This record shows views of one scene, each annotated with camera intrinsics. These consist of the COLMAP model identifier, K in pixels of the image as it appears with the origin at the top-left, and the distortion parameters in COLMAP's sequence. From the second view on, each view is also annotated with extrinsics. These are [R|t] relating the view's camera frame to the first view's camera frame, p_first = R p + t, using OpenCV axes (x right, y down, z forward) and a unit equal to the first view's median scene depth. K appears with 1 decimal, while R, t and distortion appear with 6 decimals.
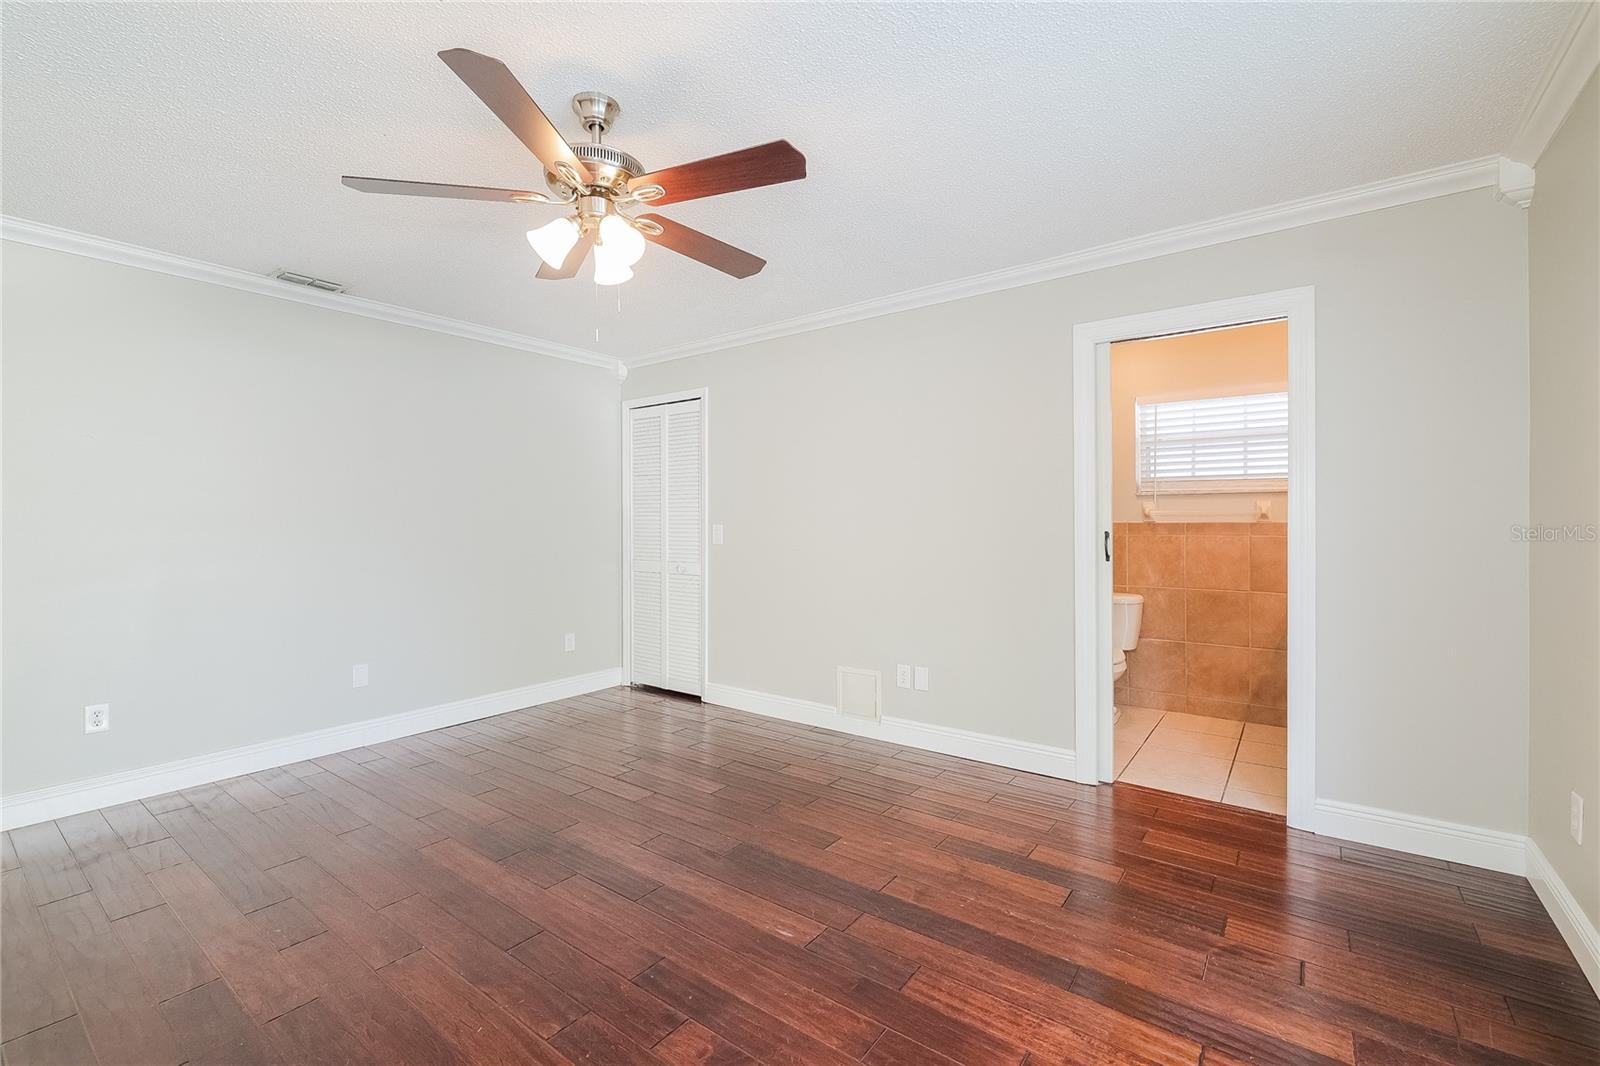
lens RADIAL K [[679.4, 0, 798.3], [0, 679.4, 528.0], [0, 0, 1]] dist [0.005390, 0.000106]
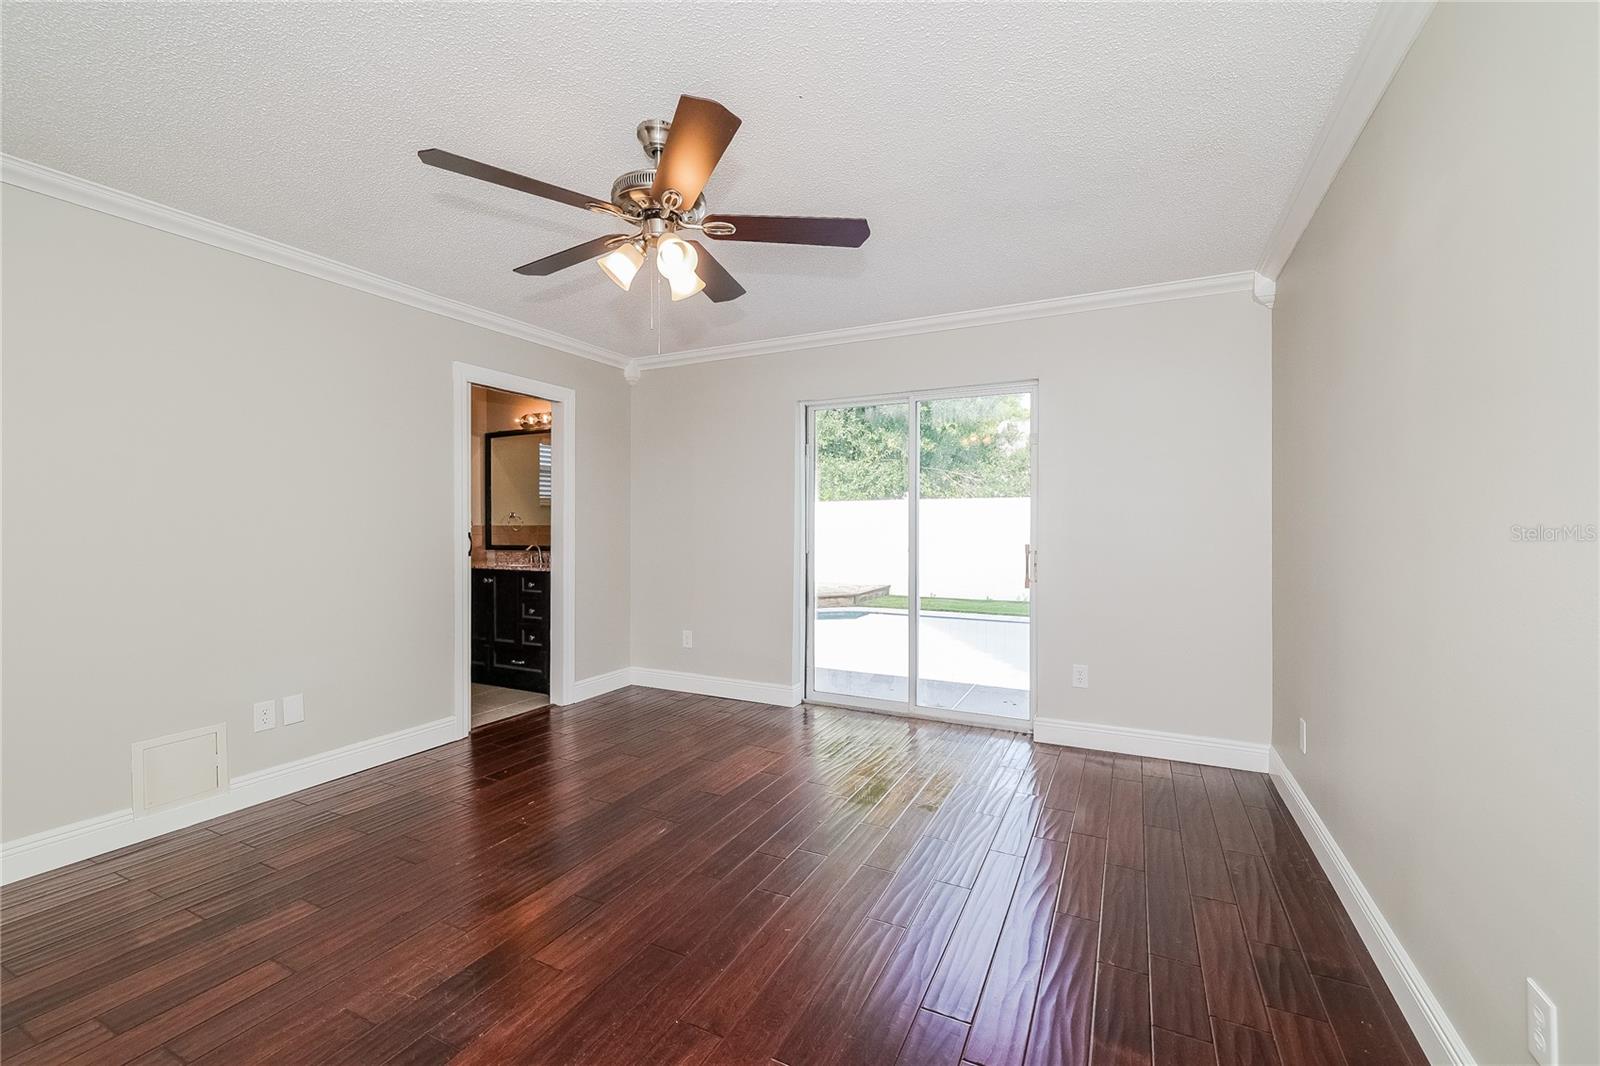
lens RADIAL K [[679.4, 0, 797.5], [0, 679.4, 533.0], [0, 0, 1]] dist [0.005390, 0.000106]
pose [[-0.179151, -0.006123, 0.983802, -0.690743], [0.006245, 0.999953, 0.007361, 0.002219], [-0.983802, 0.007463, -0.179105, 0.490105]]
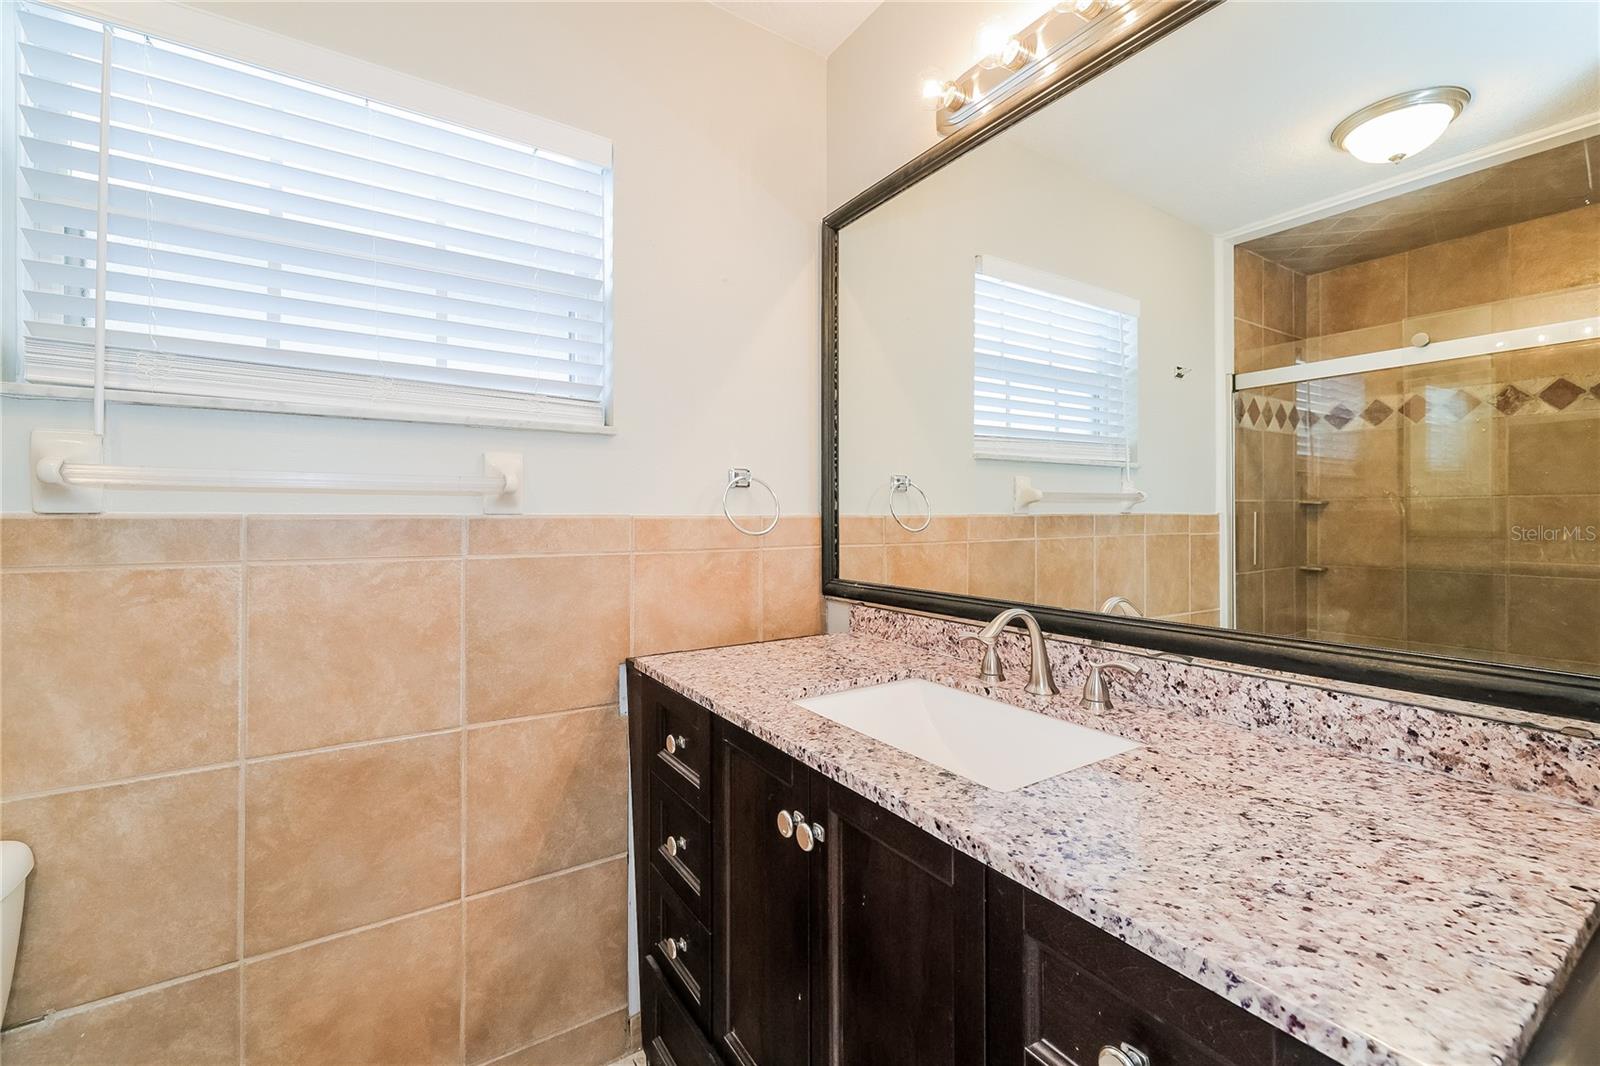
lens RADIAL K [[679.4, 0, 796.1], [0, 679.4, 508.8], [0, 0, 1]] dist [0.005390, 0.000106]
pose [[0.338226, 0.005274, 0.941050, 0.413346], [0.002715, 0.999975, -0.006580, -0.009048], [-0.941061, 0.004781, 0.338203, 0.746261]]
